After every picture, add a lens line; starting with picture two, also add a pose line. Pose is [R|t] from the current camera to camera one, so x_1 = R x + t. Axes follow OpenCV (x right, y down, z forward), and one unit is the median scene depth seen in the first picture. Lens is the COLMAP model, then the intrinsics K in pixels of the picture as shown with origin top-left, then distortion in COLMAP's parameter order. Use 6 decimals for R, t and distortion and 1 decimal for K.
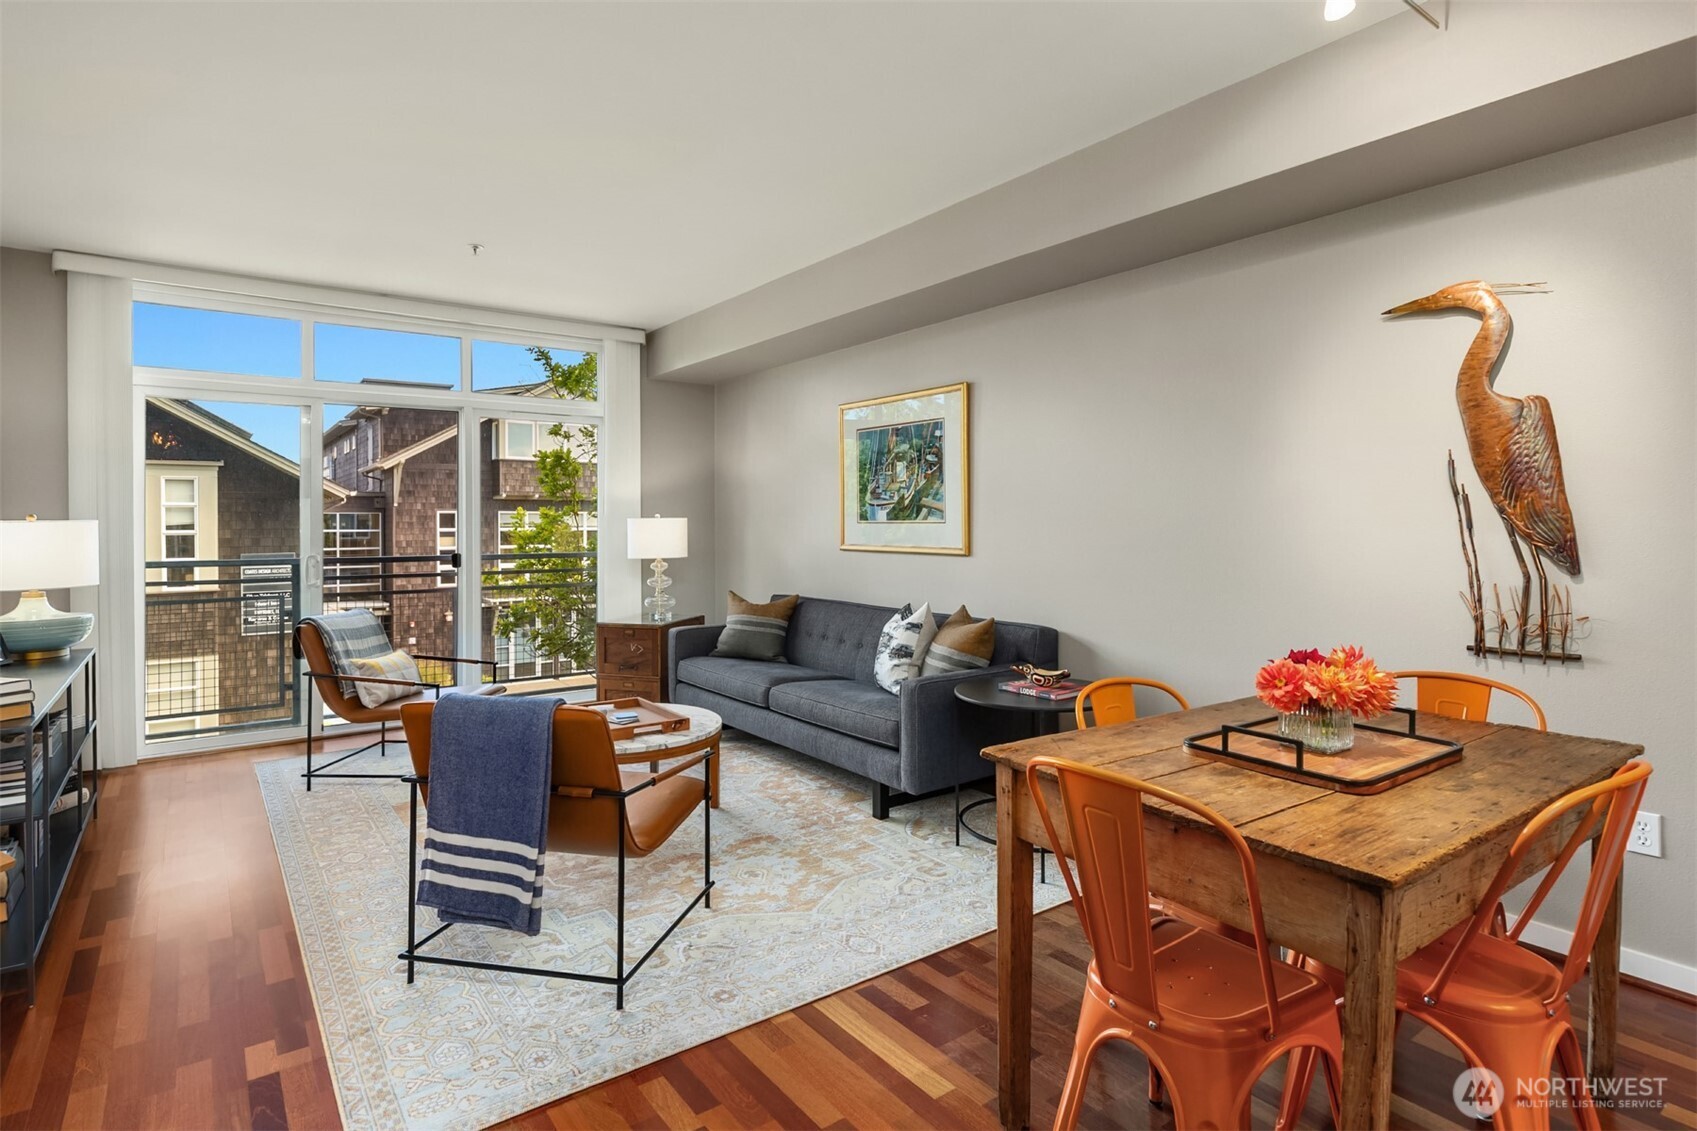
lens RADIAL K [[877.1, 0, 834.5], [0, 877.1, 525.1], [0, 0, 1]] dist [-0.002162, 0.001919]
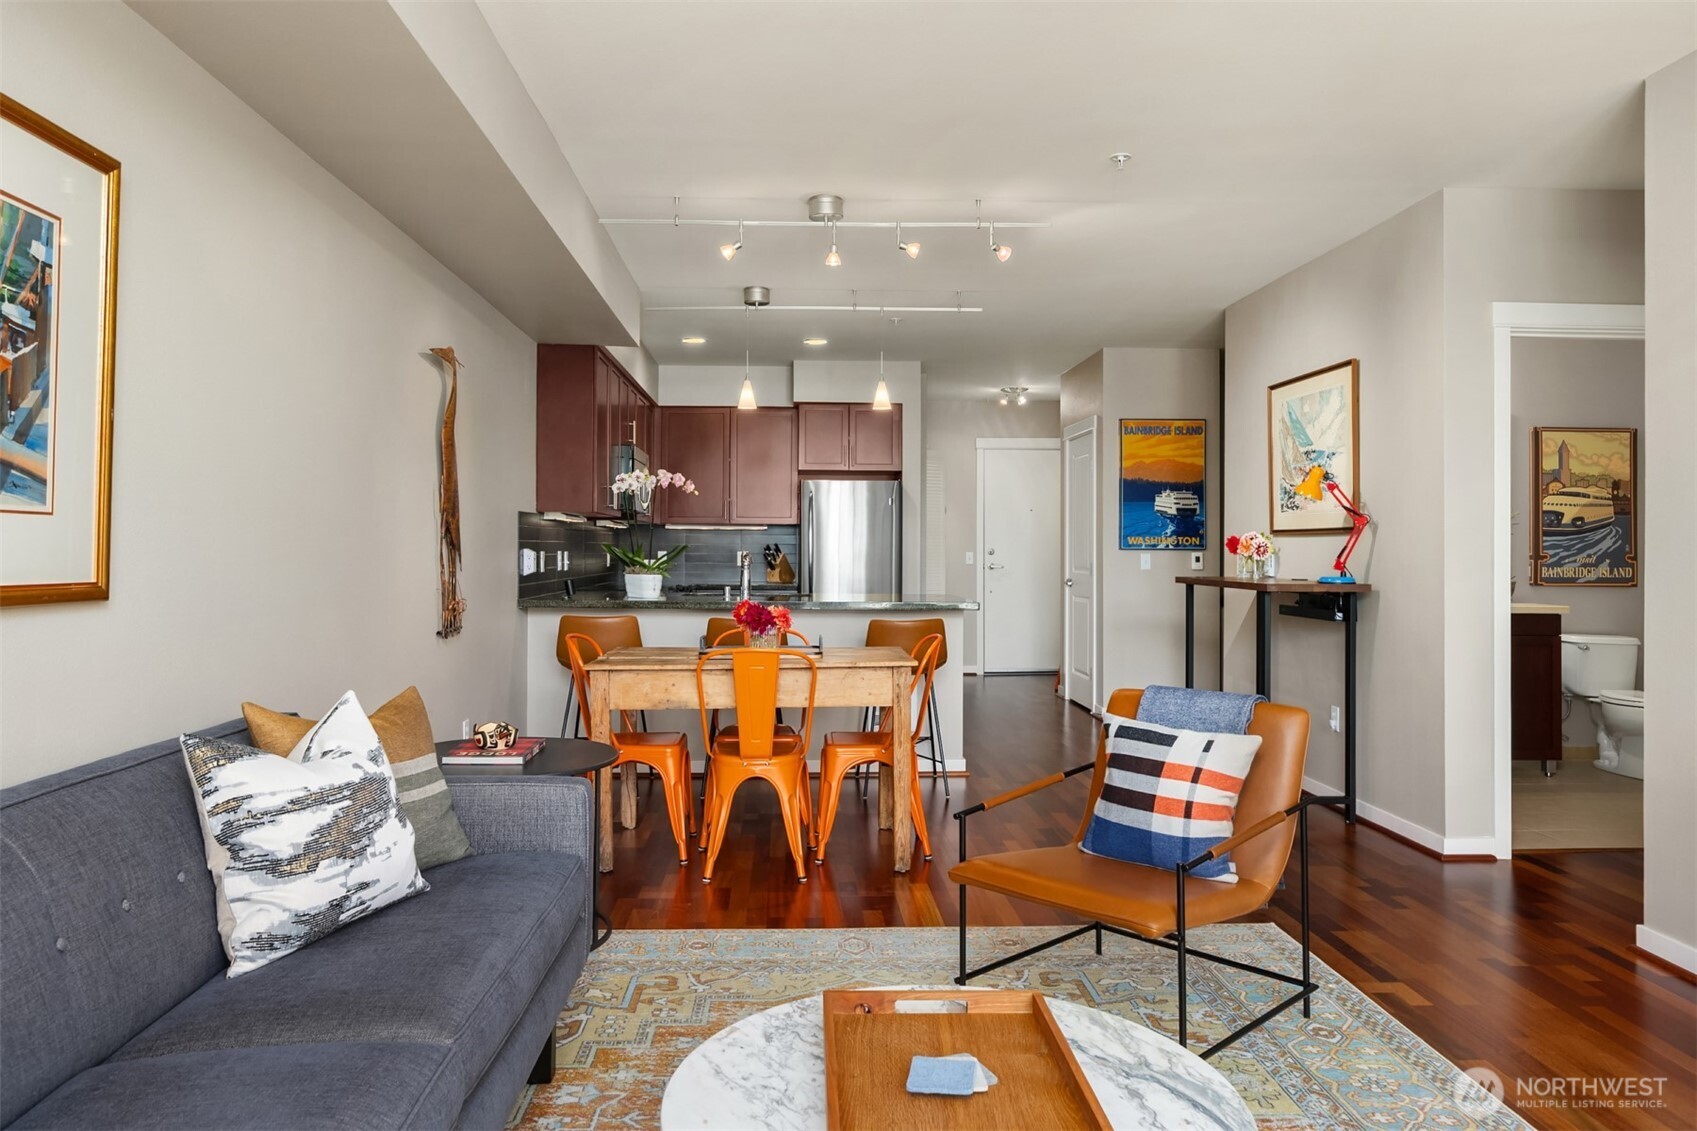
lens RADIAL K [[1133.9, 0, 840.4], [0, 1133.9, 529.9], [0, 0, 1]] dist [-0.000146, 0.001511]
pose [[-0.834652, 0.011300, 0.550661, -0.365080], [0.001637, 0.999836, -0.018036, 0.011736], [-0.550775, -0.014153, -0.834534, 1.130008]]
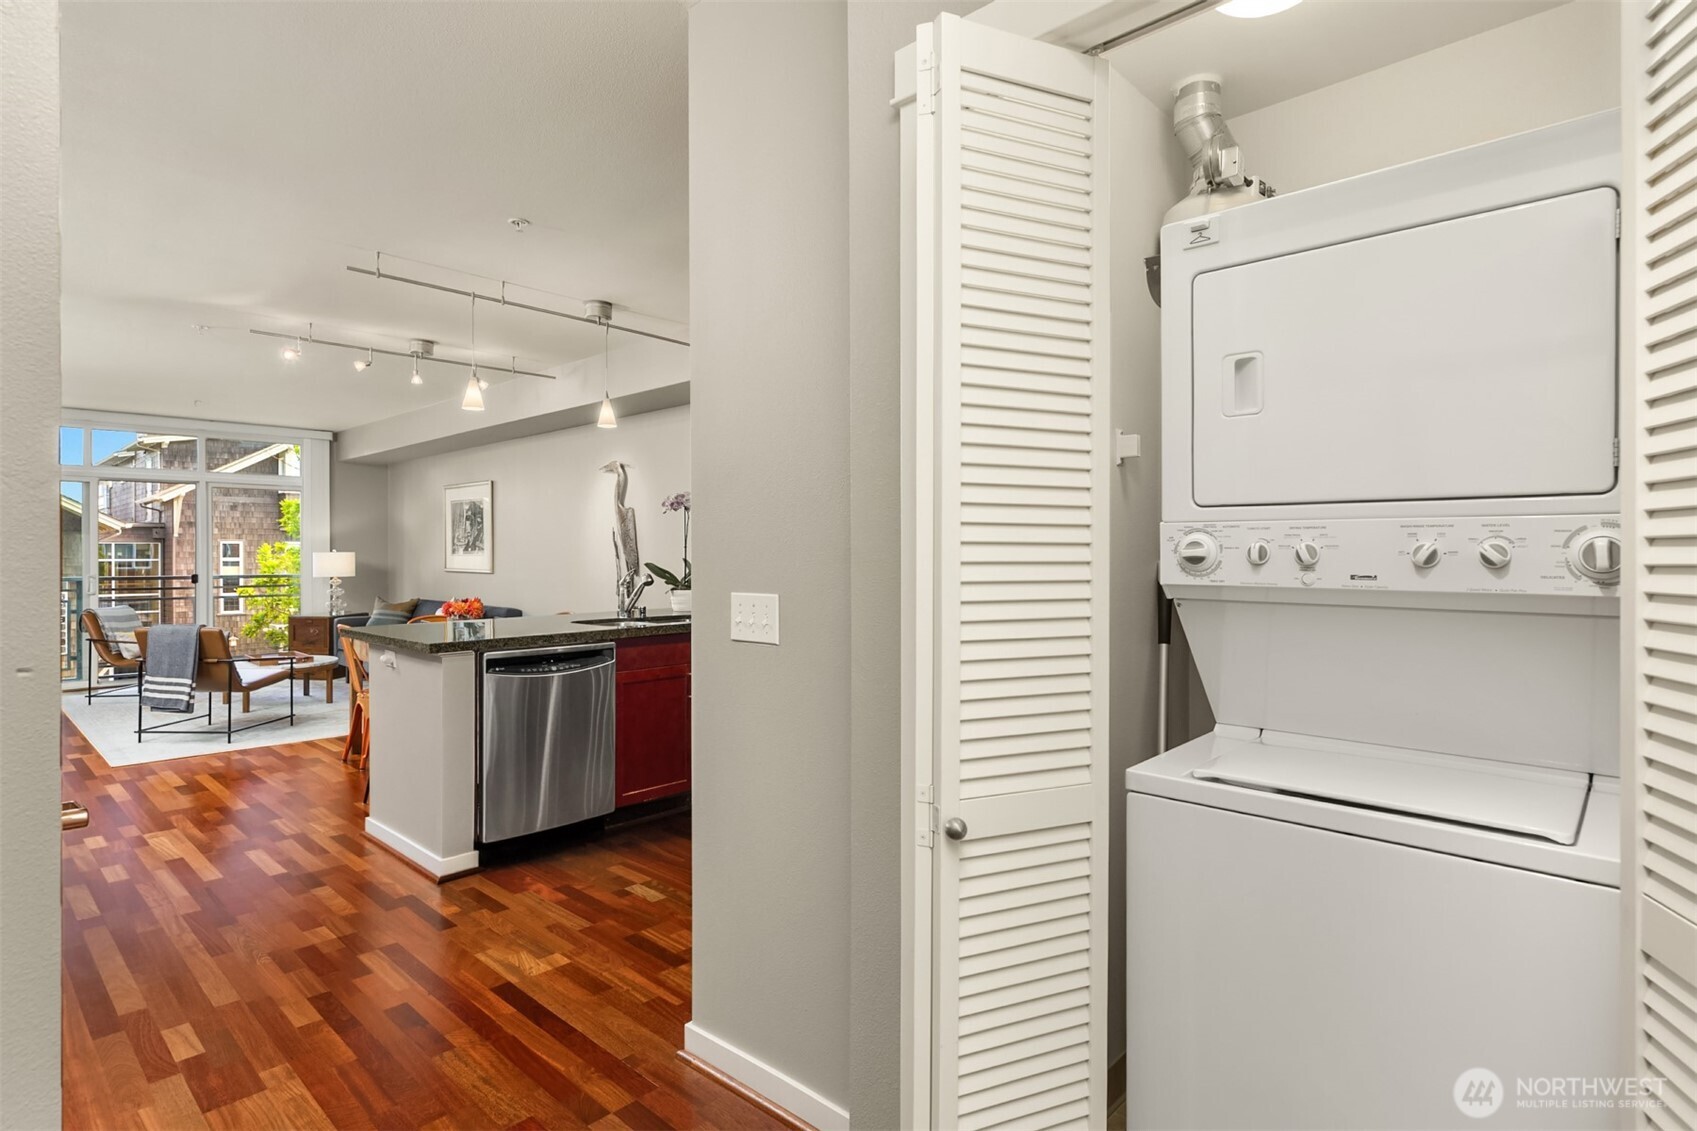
lens RADIAL K [[877.1, 0, 839.9], [0, 877.1, 557.9], [0, 0, 1]] dist [-0.002162, 0.001919]
pose [[0.984632, 0.001829, 0.174632, 0.501864], [-0.002322, 0.999994, 0.002617, -0.004098], [-0.174626, -0.002982, 0.984630, -0.867675]]
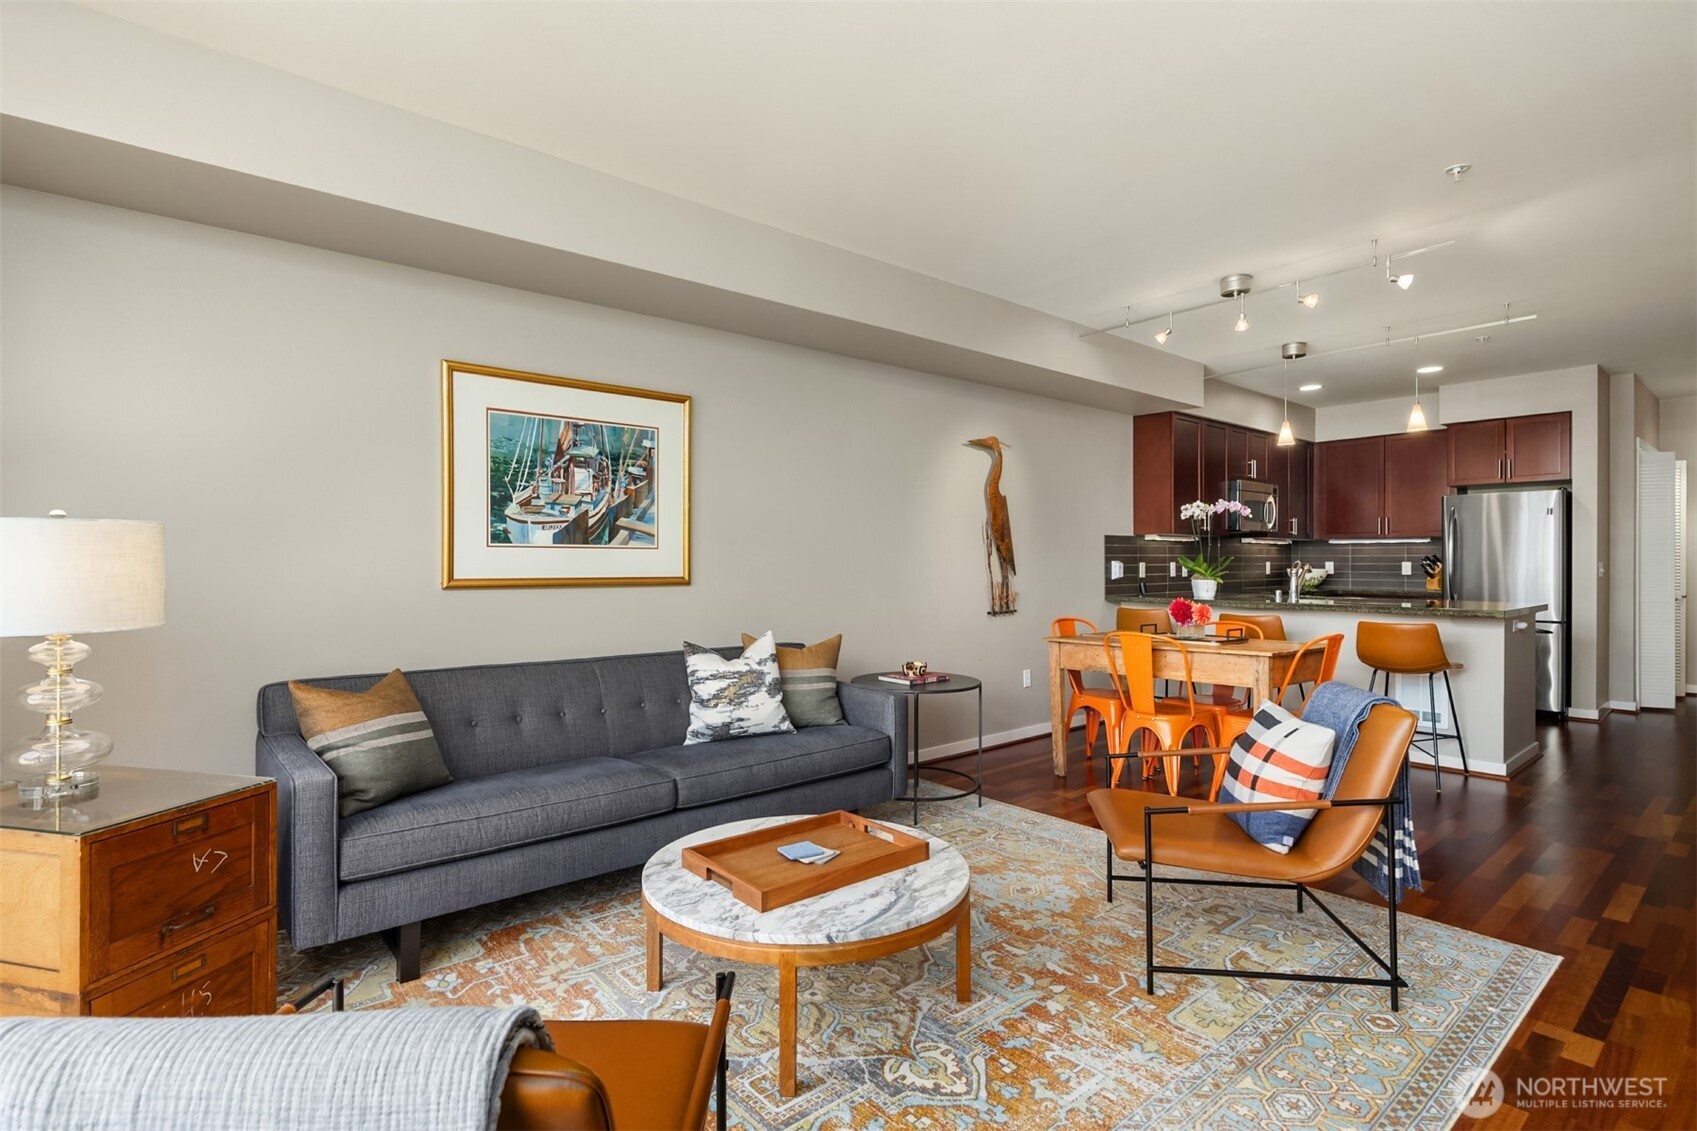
lens RADIAL K [[833.7, 0, 837.0], [0, 833.7, 566.1], [0, 0, 1]] dist [-0.001794, 0.002036]
pose [[-0.072671, 0.000334, 0.997356, -0.667730], [0.006218, 0.999981, 0.000118, 0.014767], [-0.997337, 0.006210, -0.072671, 0.826788]]
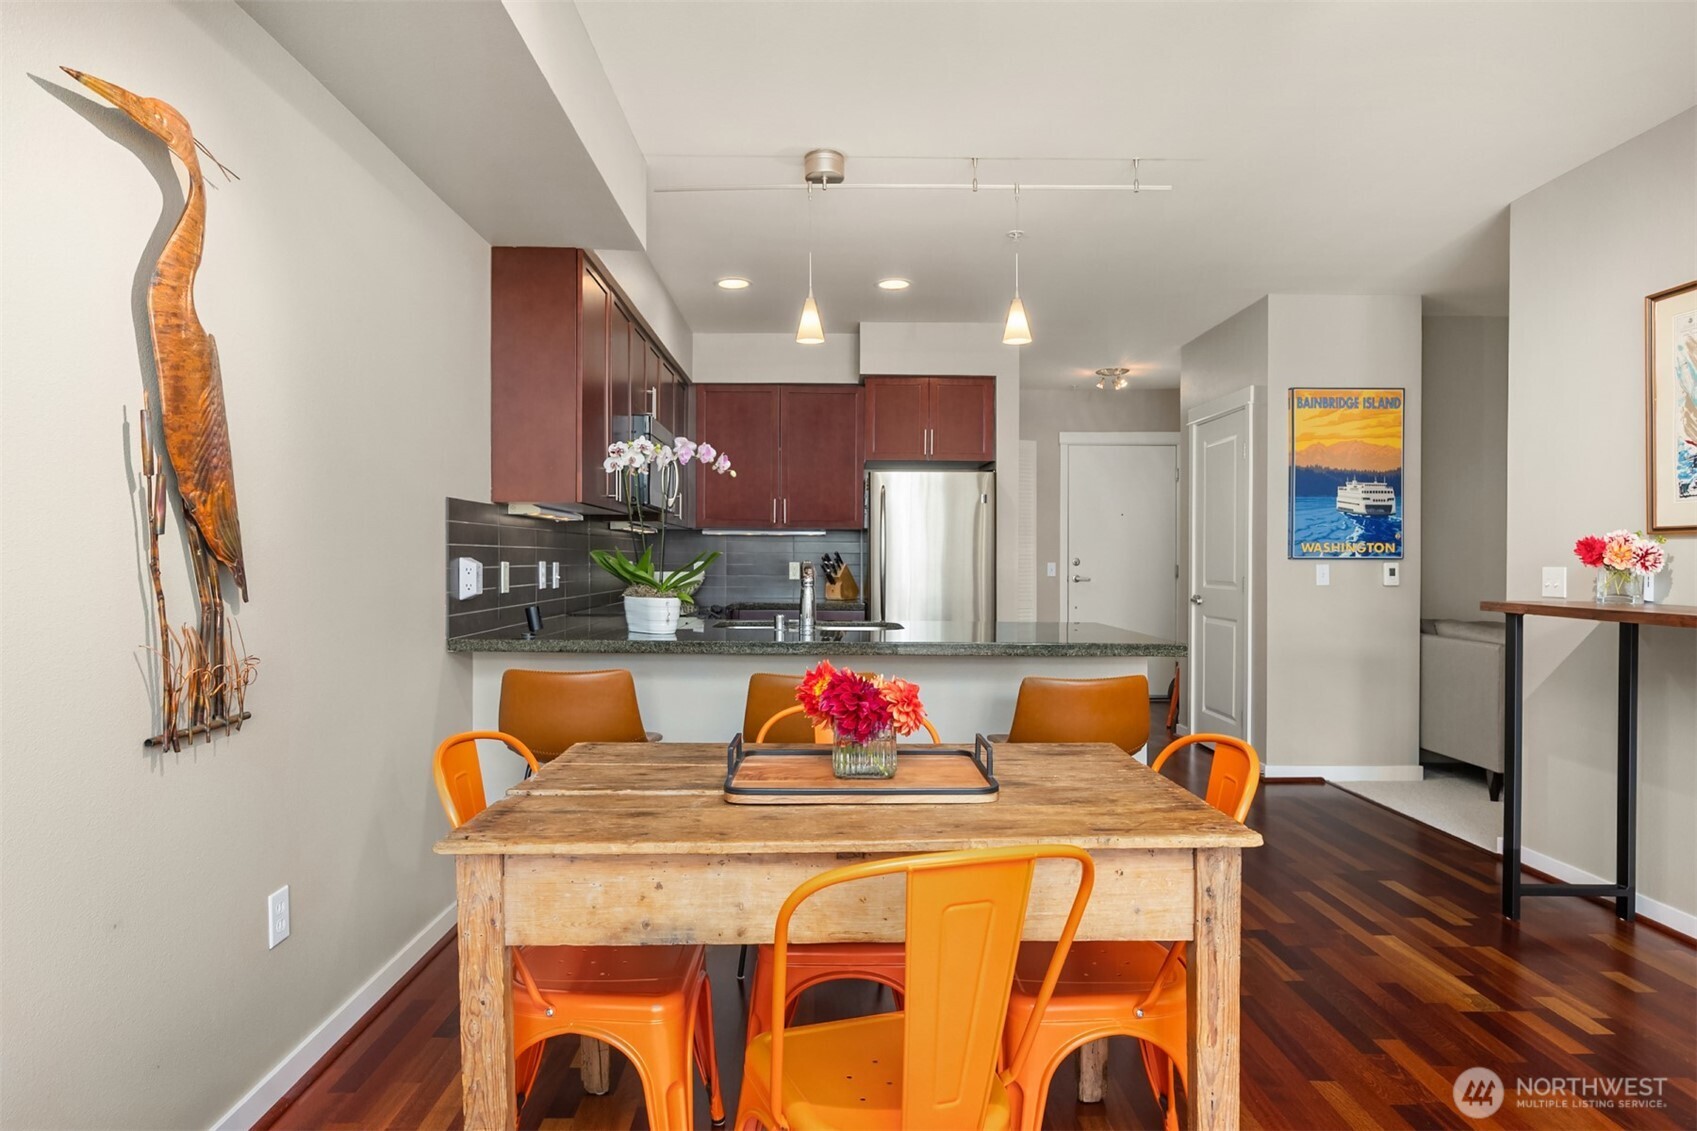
lens RADIAL K [[951.4, 0, 834.2], [0, 951.4, 562.6], [0, 0, 1]] dist [-0.011386, -0.000953]
pose [[-0.814283, 0.000690, 0.580468, 0.002649], [0.002147, 0.999996, 0.001823, 0.012246], [-0.580465, 0.002730, -0.814281, 0.685304]]
